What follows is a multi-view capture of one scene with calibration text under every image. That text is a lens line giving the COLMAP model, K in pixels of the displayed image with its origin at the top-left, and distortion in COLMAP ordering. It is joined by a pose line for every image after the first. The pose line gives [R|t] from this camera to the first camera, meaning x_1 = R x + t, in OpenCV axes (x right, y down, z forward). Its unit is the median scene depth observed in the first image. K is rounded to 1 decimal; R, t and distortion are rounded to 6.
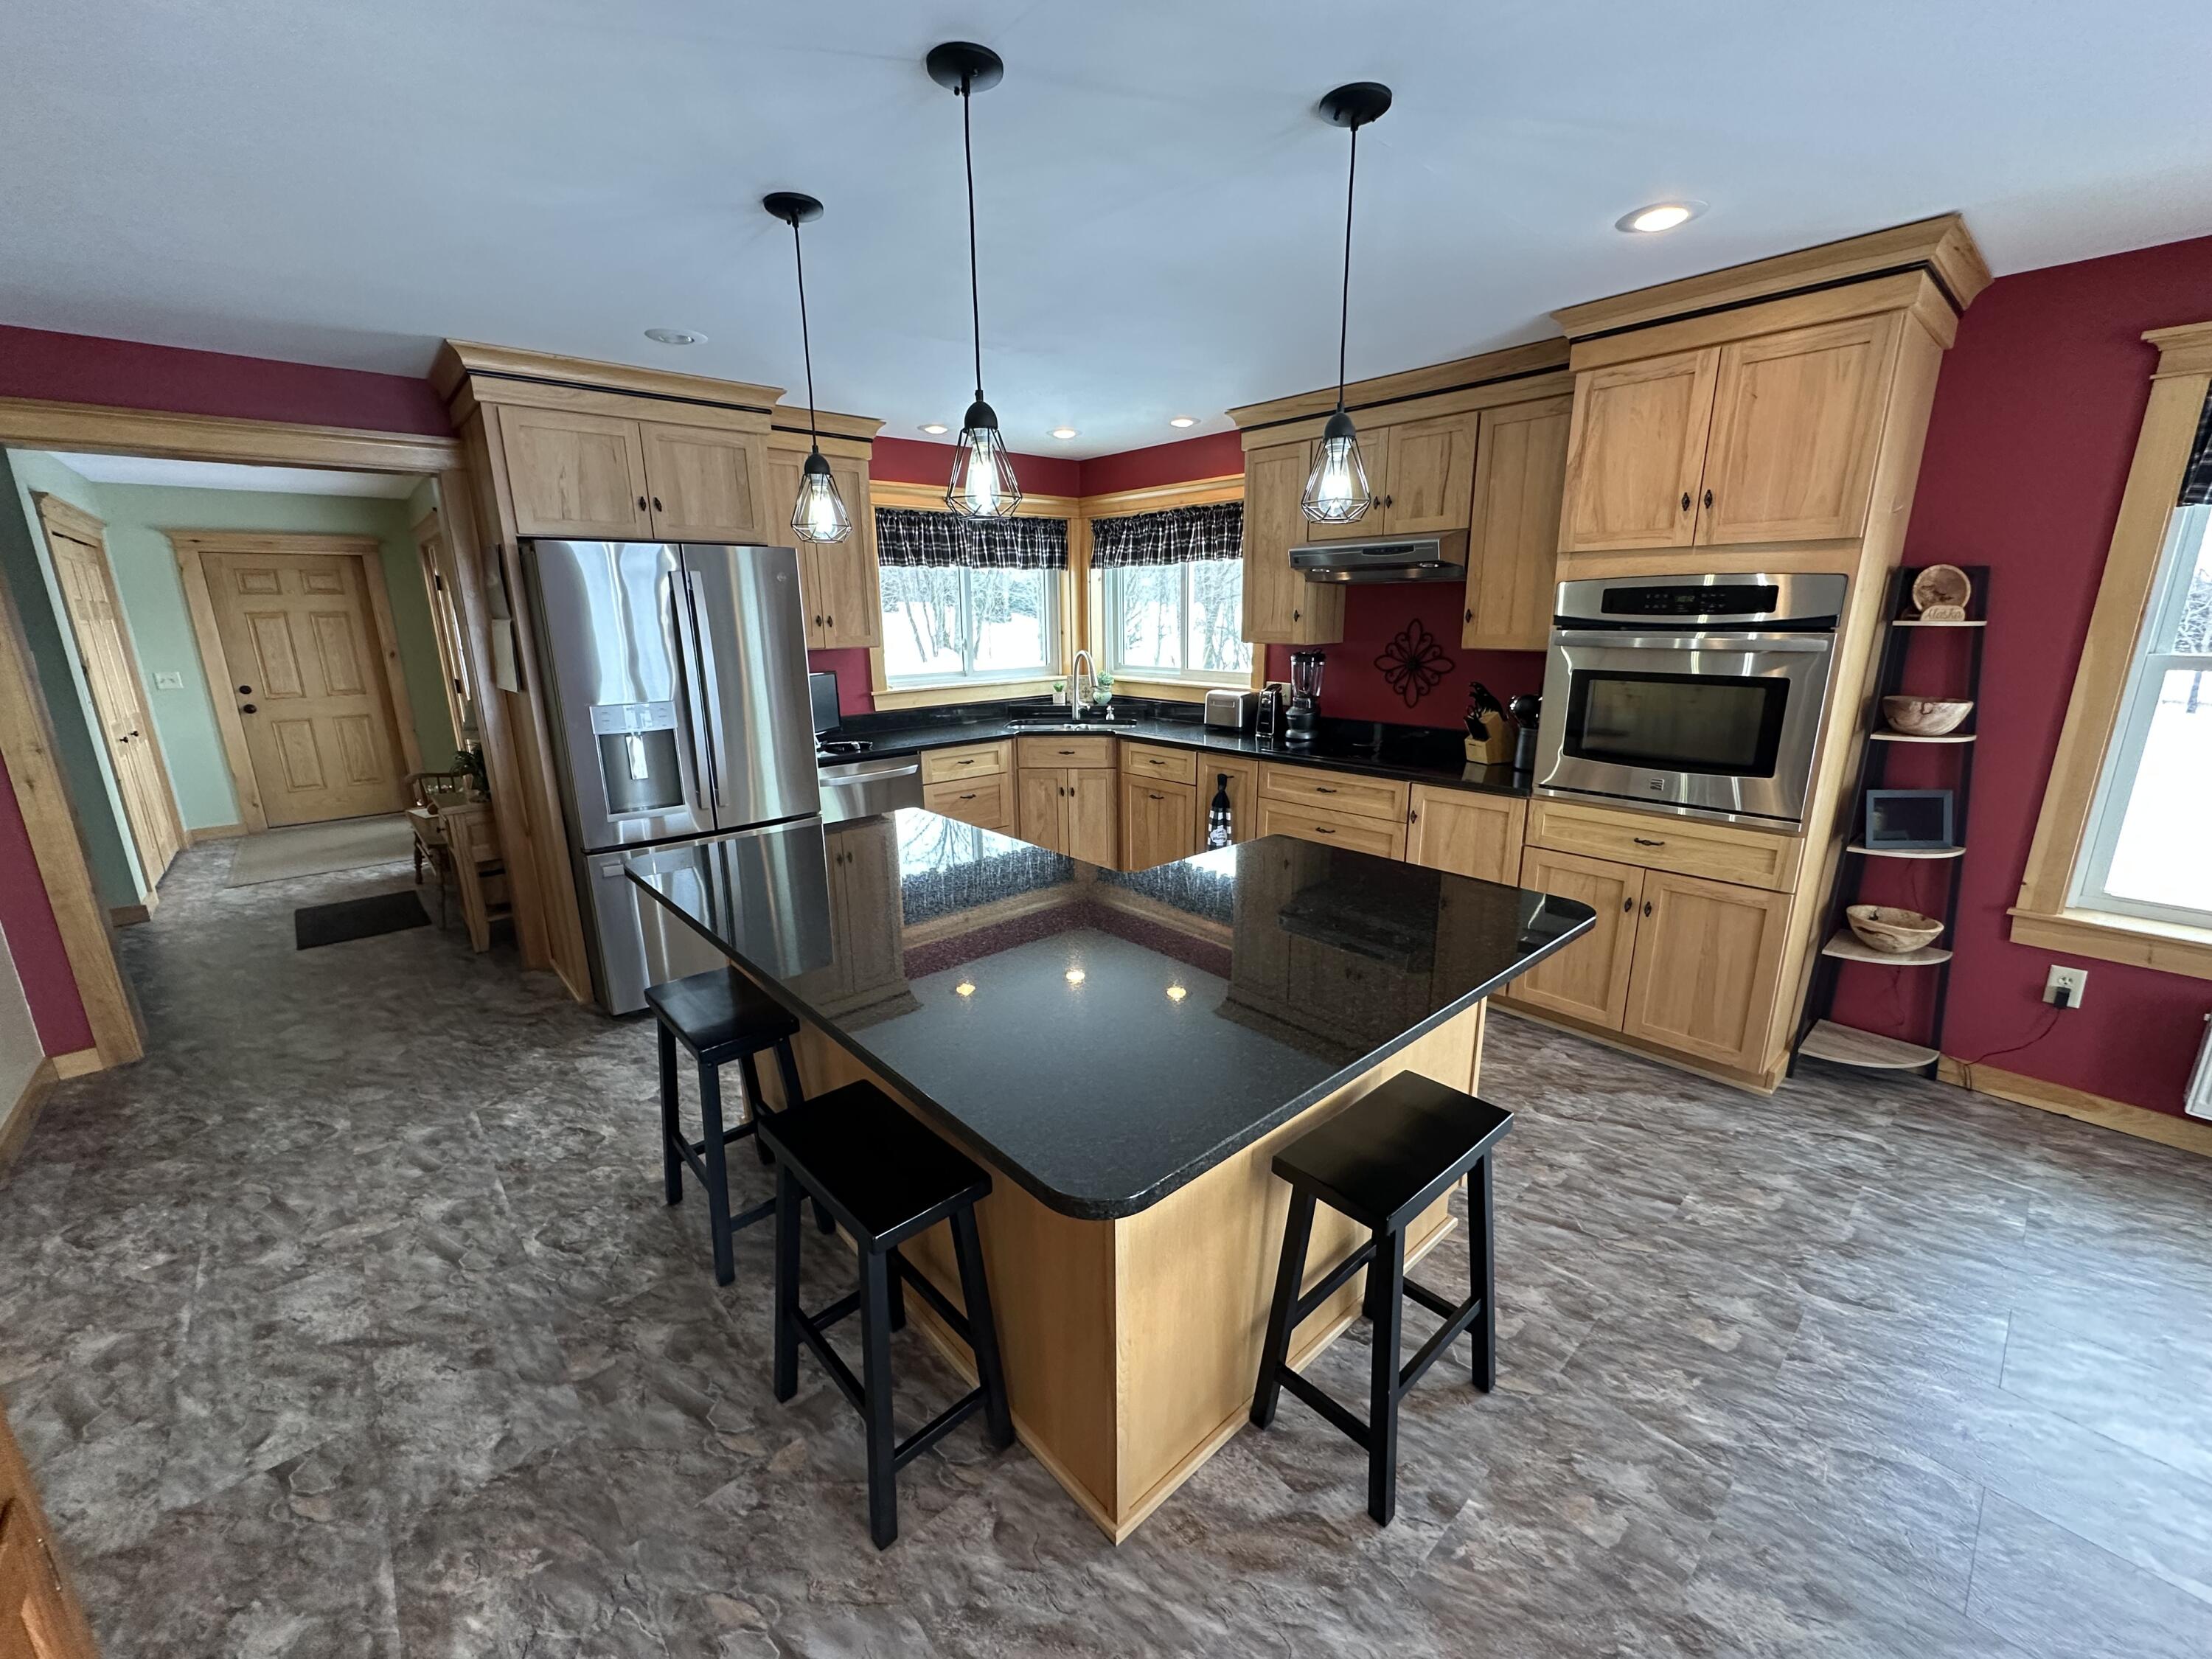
lens RADIAL K [[877.8, 0, 1105.7], [0, 877.8, 830.3], [0, 0, 1]] dist [-0.003016, 0.000467]
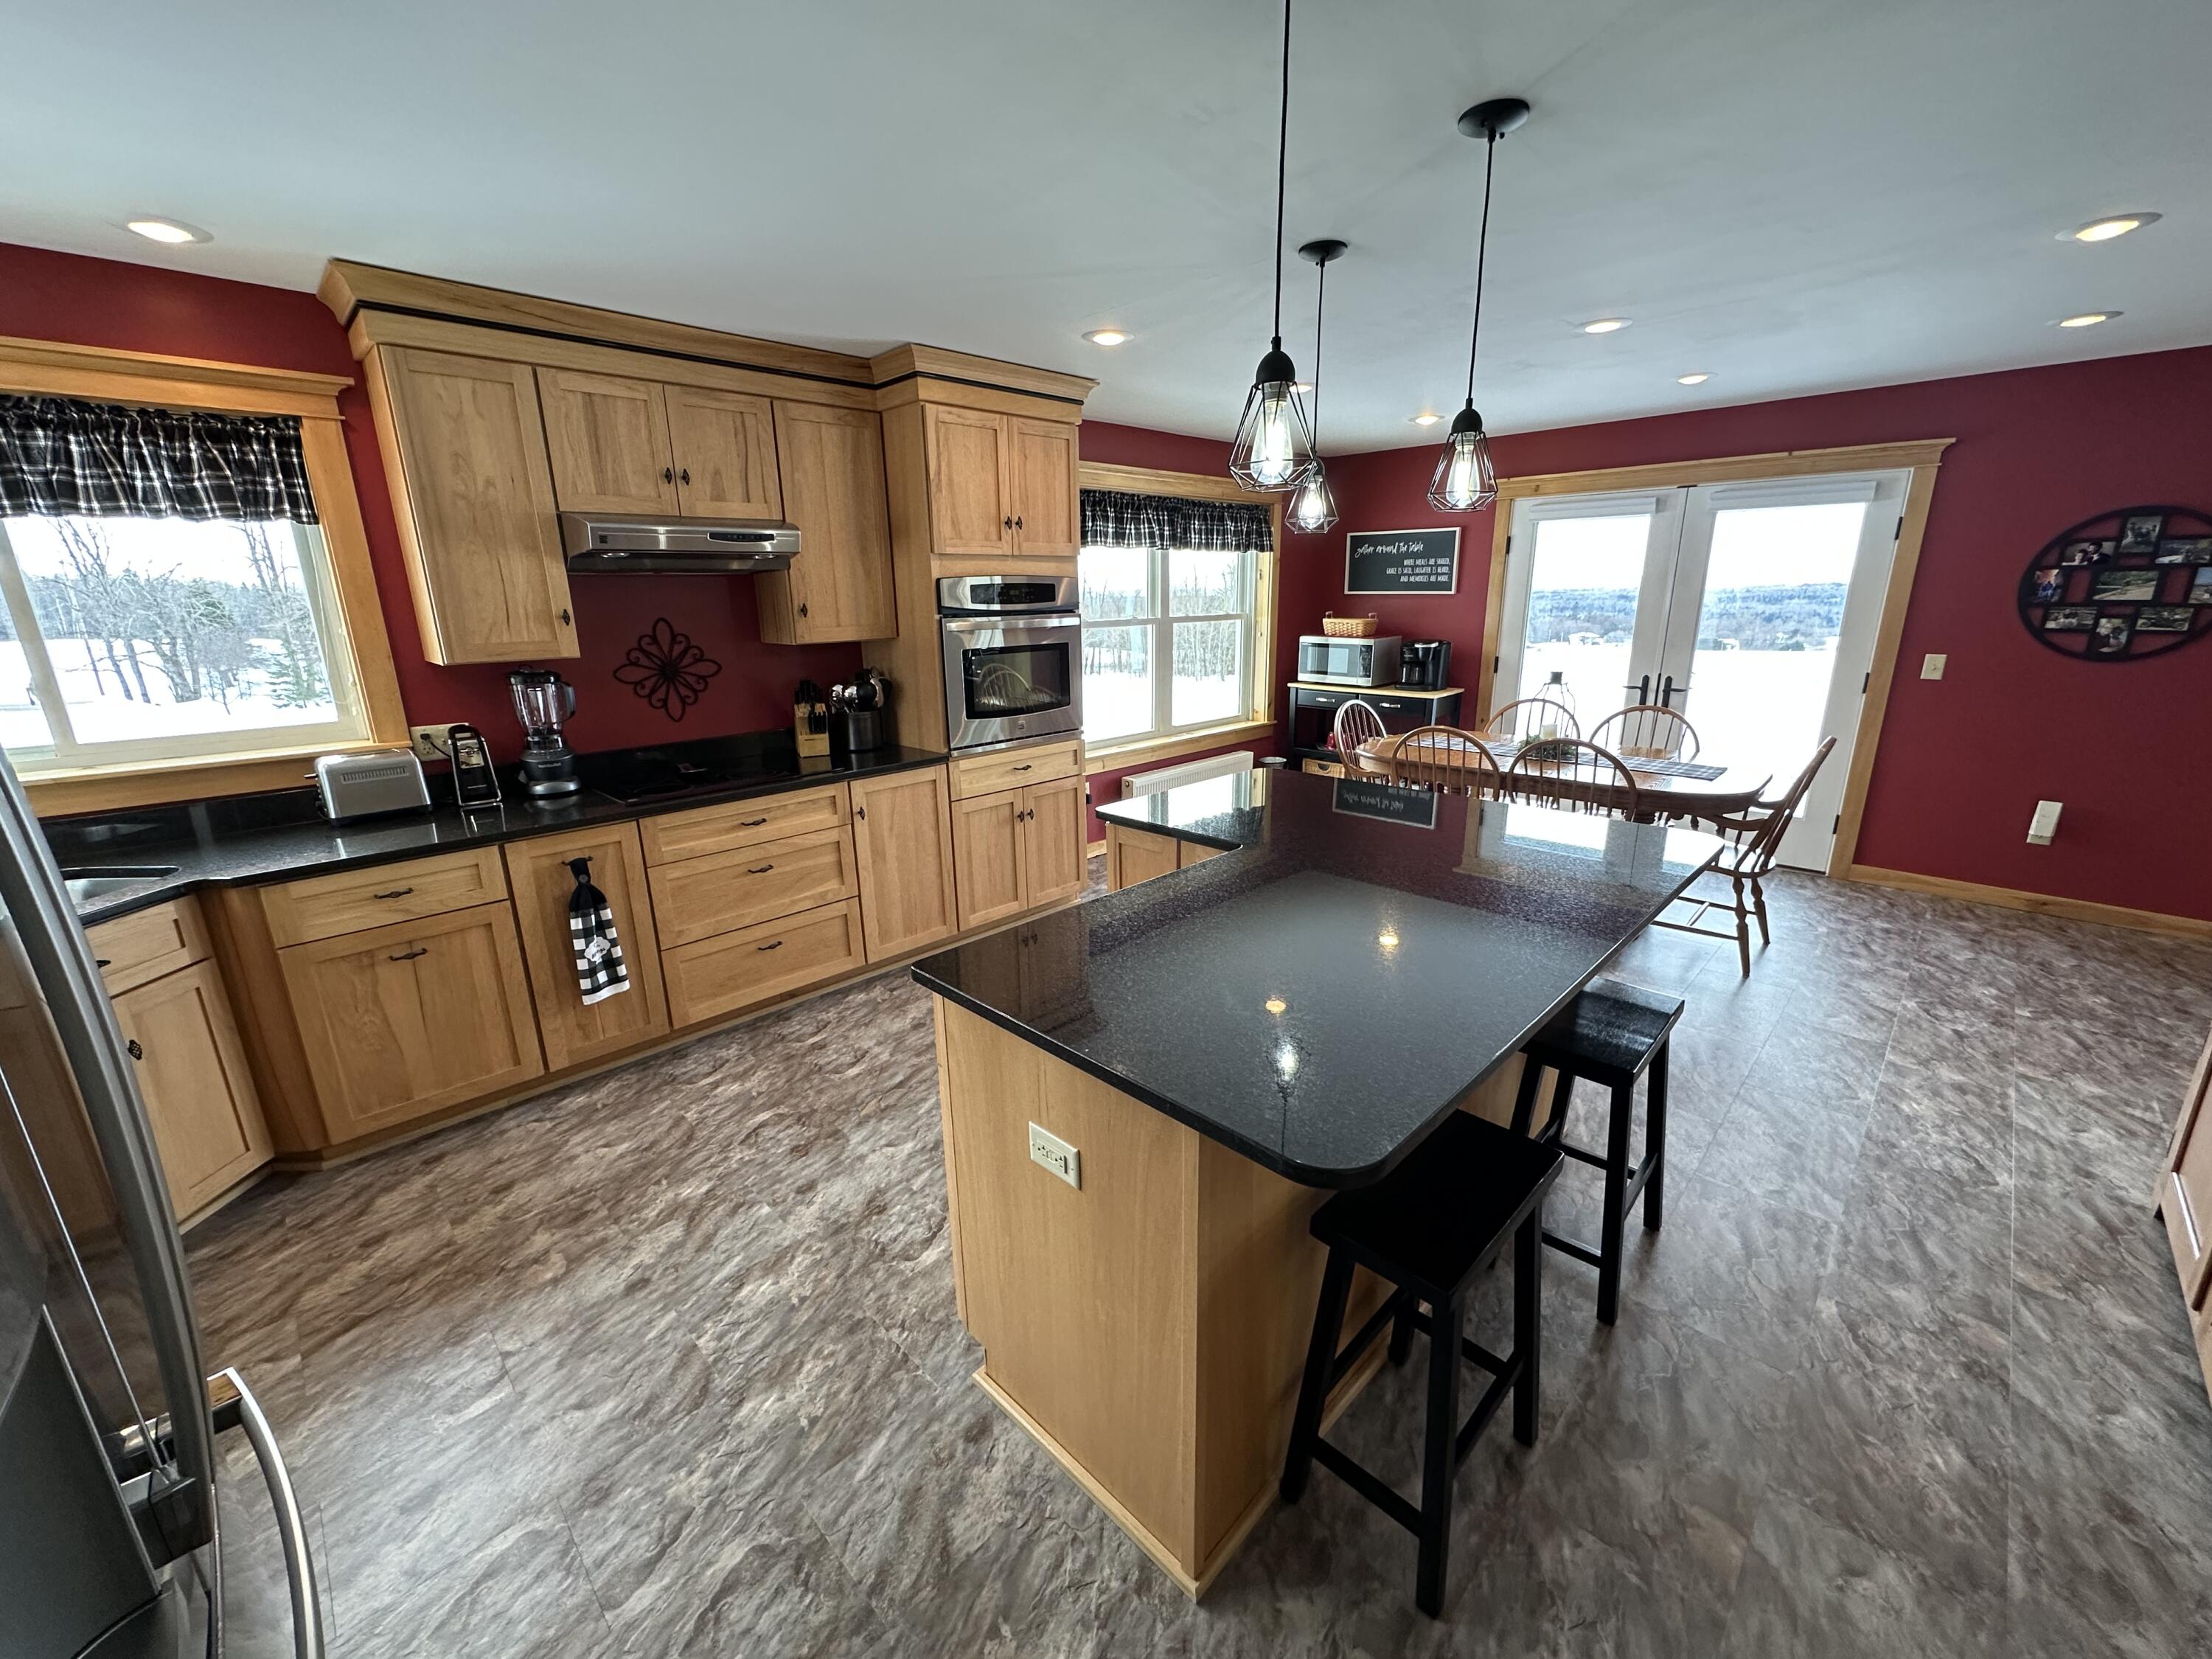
lens RADIAL K [[876.8, 0, 1106.9], [0, 876.8, 831.6], [0, 0, 1]] dist [-0.002140, -0.000114]
pose [[-0.056179, -0.254061, 0.965555, -0.638057], [0.261790, 0.929498, 0.259805, -0.184821], [-0.963488, 0.267369, 0.014292, 0.743304]]
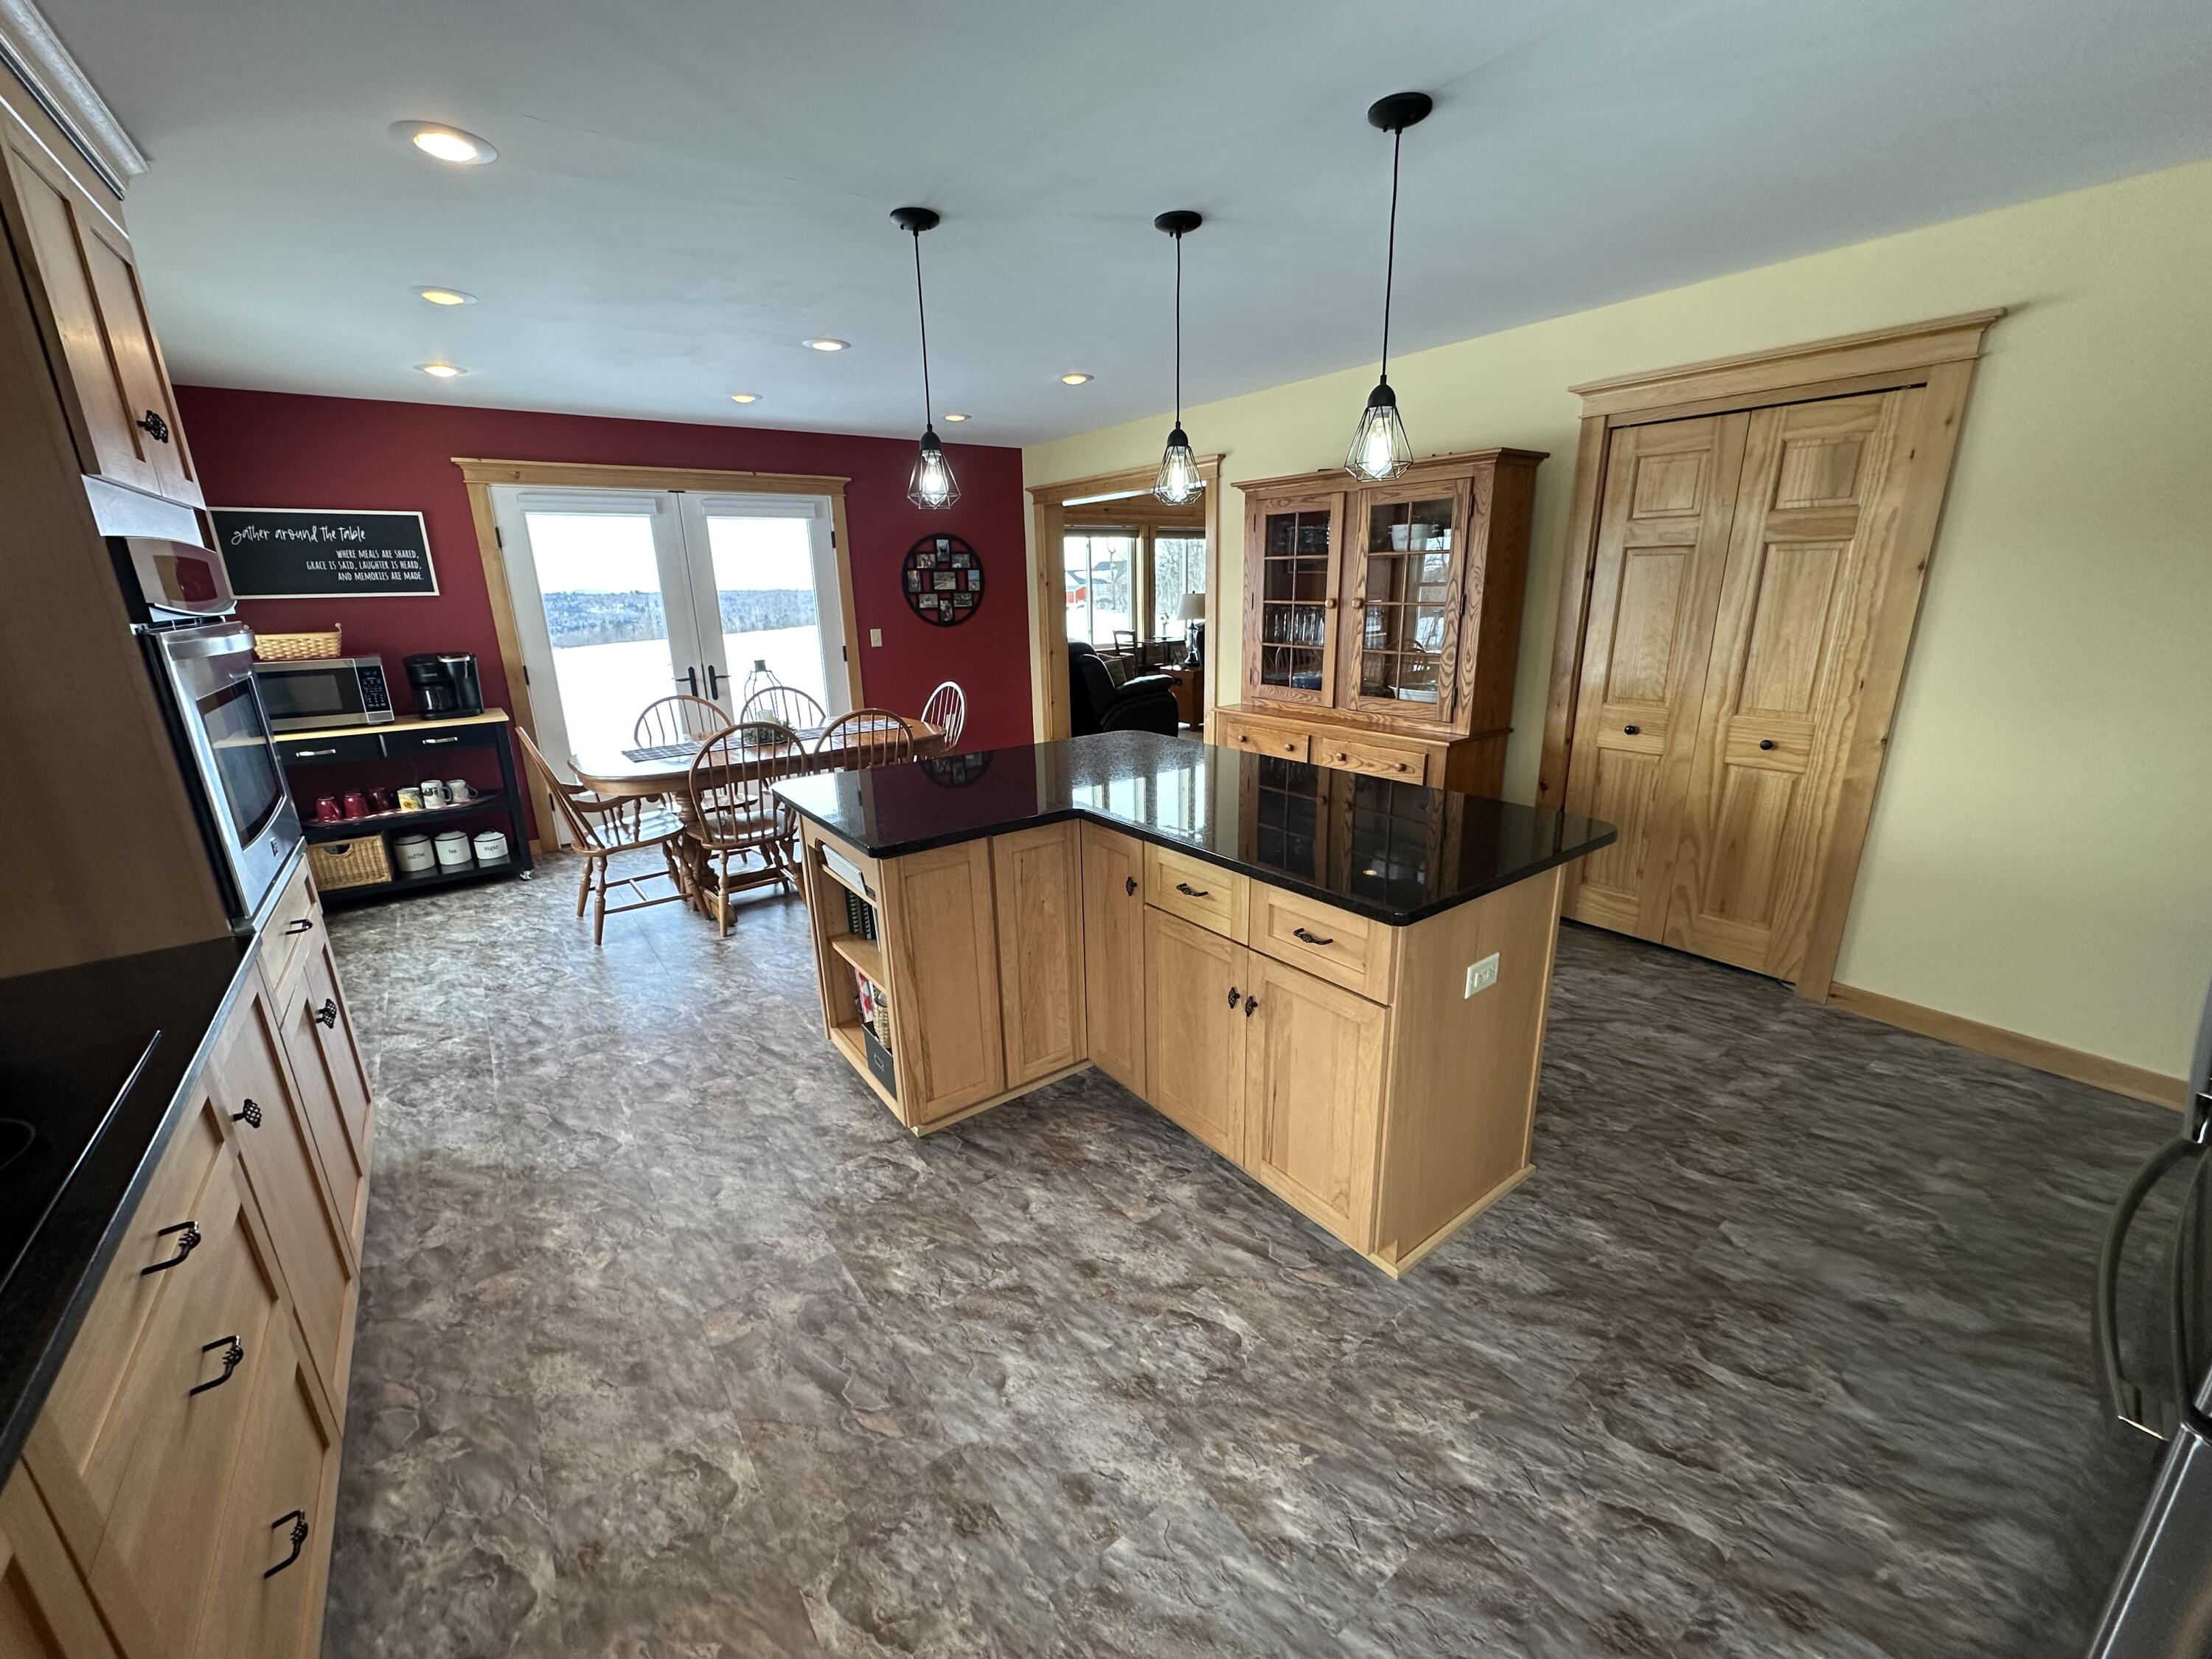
lens RADIAL K [[876.8, 0, 1106.9], [0, 876.8, 831.6], [0, 0, 1]] dist [-0.002140, -0.000114]
pose [[-0.995297, 0.006551, 0.096653, -0.076209], [0.054717, 0.861338, 0.505077, -0.311683], [-0.079942, 0.507990, -0.857646, 1.274094]]
